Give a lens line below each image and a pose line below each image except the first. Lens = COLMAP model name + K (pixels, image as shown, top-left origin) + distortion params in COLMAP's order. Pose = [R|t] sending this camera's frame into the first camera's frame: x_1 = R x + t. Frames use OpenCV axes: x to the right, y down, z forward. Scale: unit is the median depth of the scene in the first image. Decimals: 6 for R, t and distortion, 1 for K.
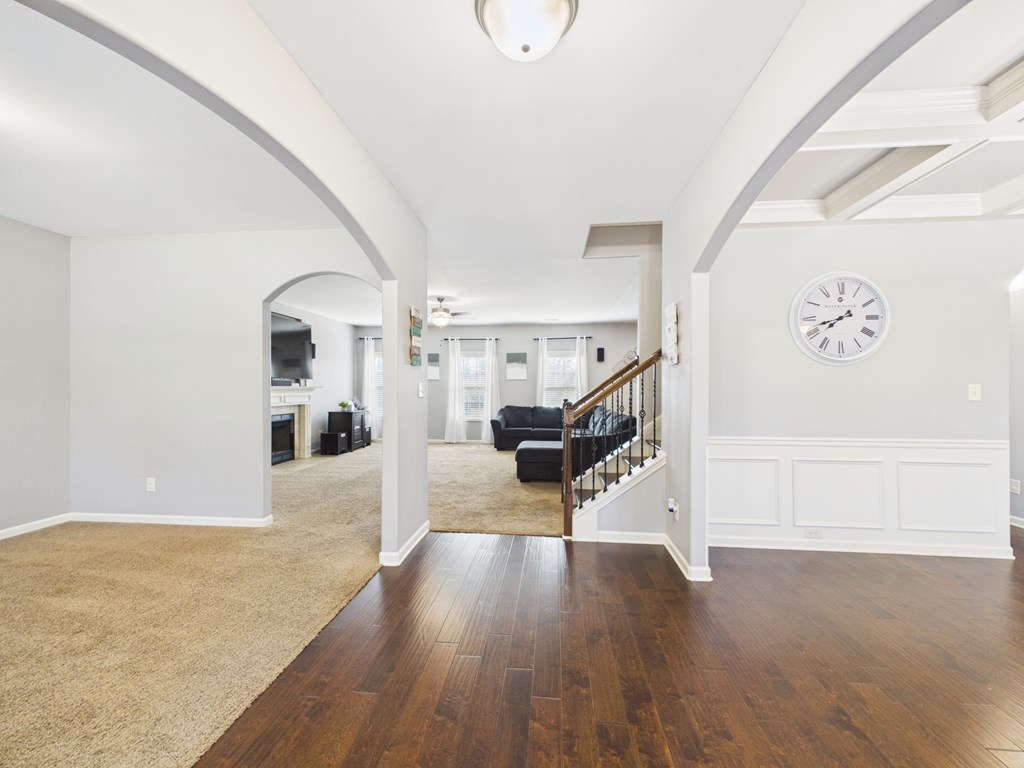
lens RADIAL K [[413.8, 0, 513.0], [0, 413.8, 388.5], [0, 0, 1]] dist [0.002215, 0.000131]
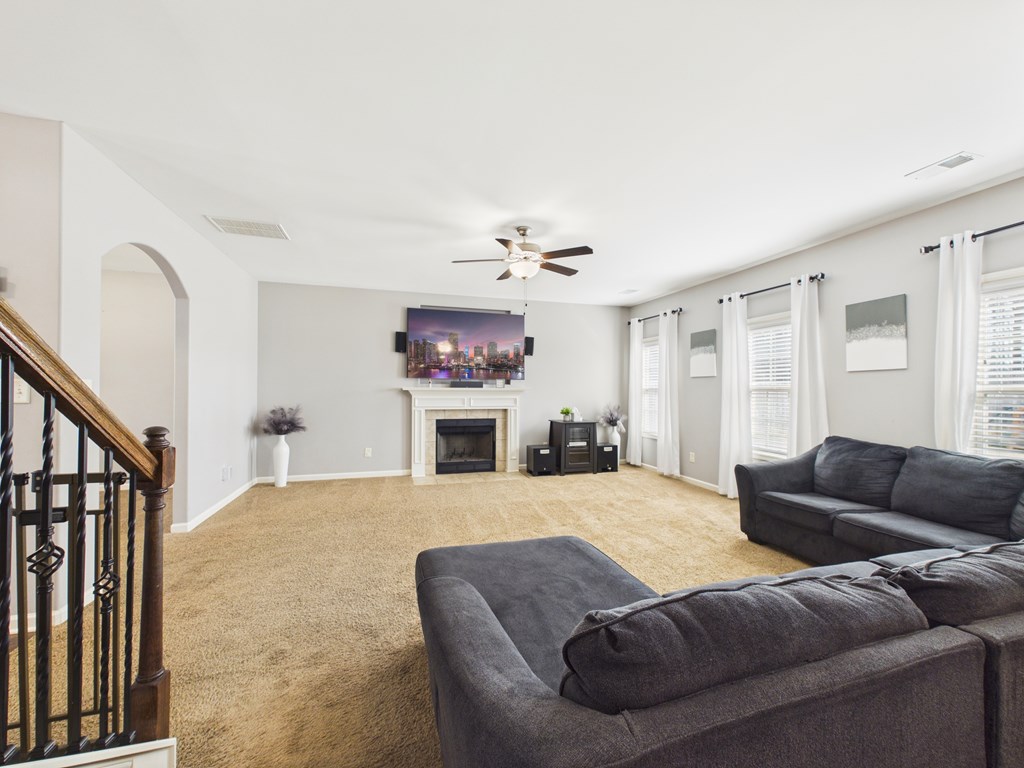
lens RADIAL K [[413.8, 0, 513.0], [0, 413.8, 388.5], [0, 0, 1]] dist [0.002215, 0.000131]
pose [[0.380045, -0.001510, -0.924967, 0.265056], [-0.011199, 0.999918, -0.006234, 0.000977], [0.924900, 0.012728, 0.379997, 0.619481]]
